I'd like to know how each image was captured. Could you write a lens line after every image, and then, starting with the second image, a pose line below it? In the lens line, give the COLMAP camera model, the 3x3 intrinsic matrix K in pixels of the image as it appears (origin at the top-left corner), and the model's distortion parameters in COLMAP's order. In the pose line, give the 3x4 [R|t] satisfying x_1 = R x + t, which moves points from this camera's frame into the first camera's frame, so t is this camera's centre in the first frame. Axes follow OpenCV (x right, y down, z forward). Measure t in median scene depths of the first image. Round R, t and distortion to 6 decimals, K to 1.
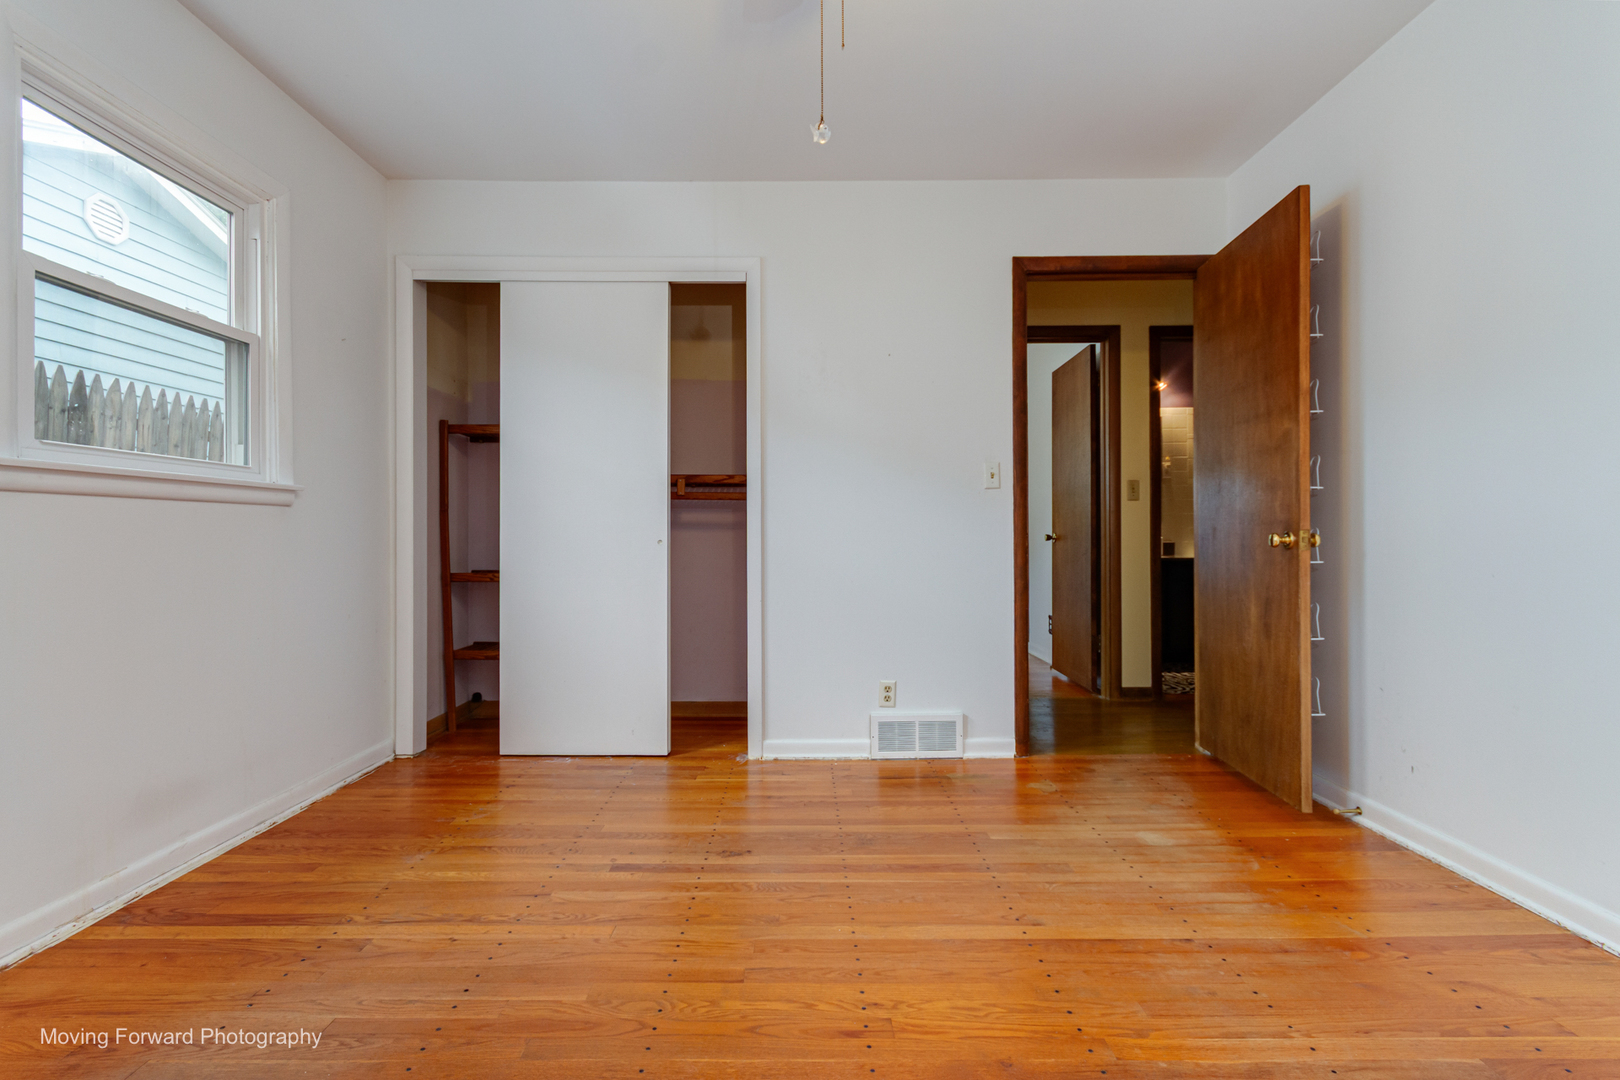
lens RADIAL K [[755.3, 0, 802.4], [0, 755.3, 536.5], [0, 0, 1]] dist [0.002965, 0.000561]
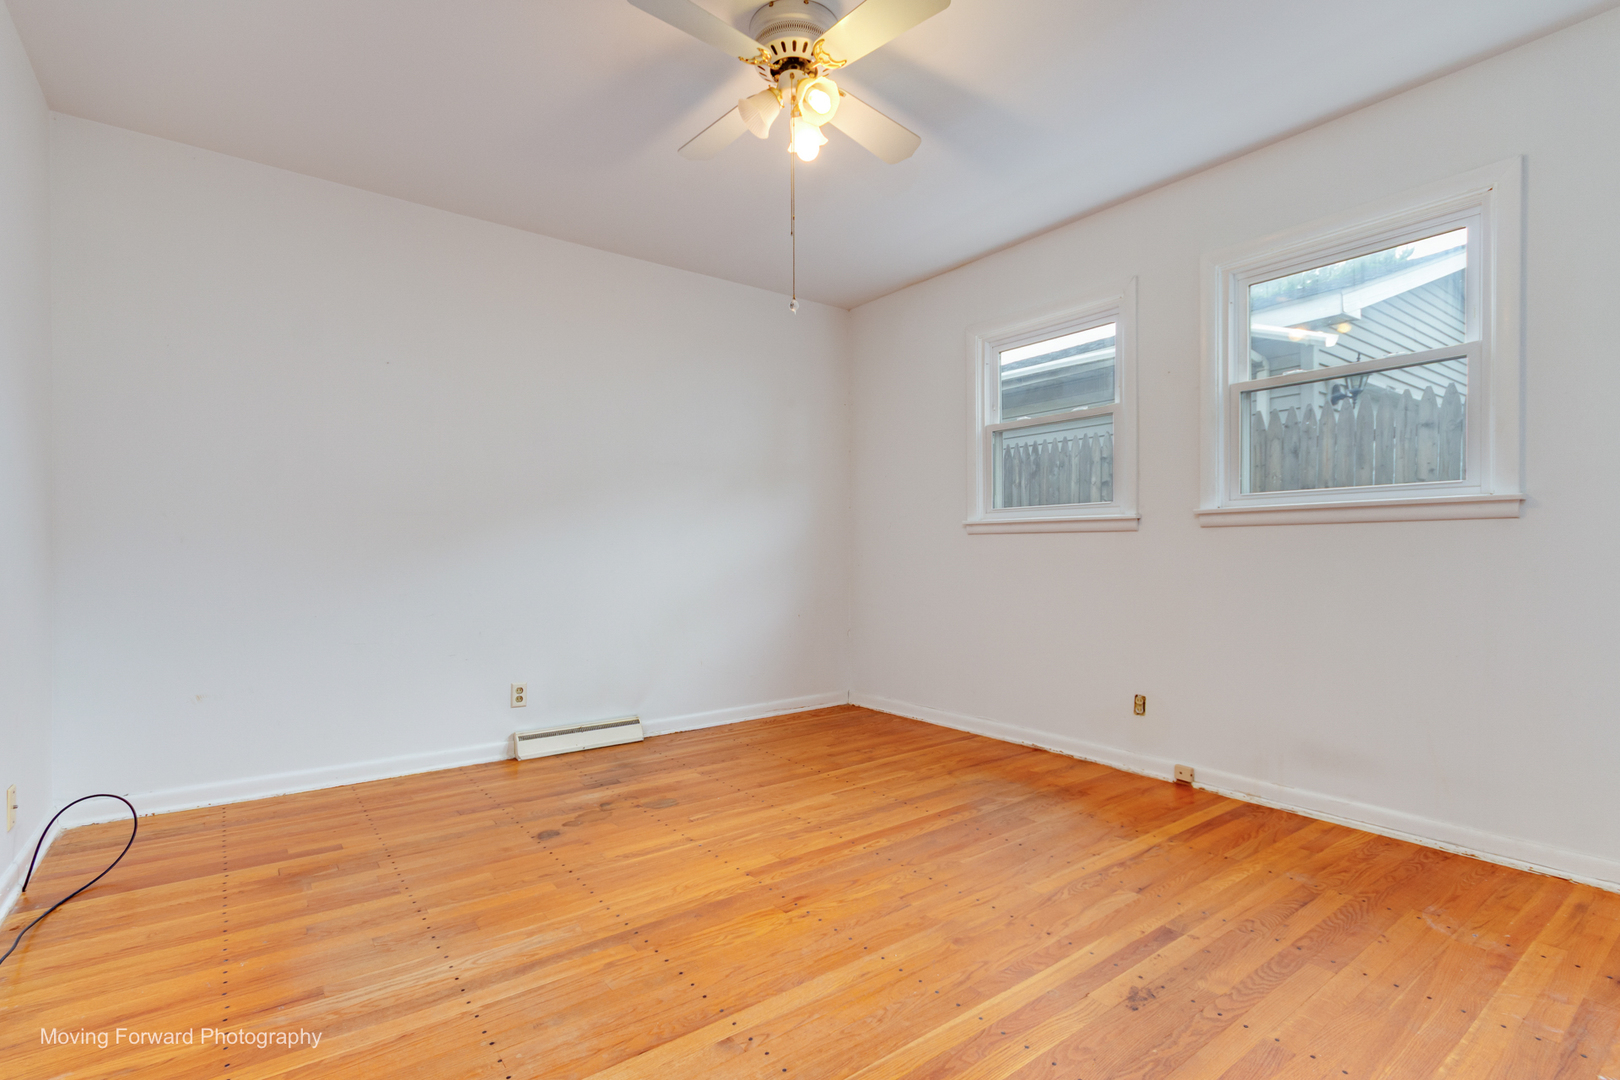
lens RADIAL K [[755.3, 0, 808.3], [0, 755.3, 546.8], [0, 0, 1]] dist [0.002965, 0.000561]
pose [[-0.795954, -0.000842, -0.605356, 0.741768], [0.004067, 0.999969, -0.006738, -0.006800], [0.605343, -0.007826, -0.795926, 1.727521]]
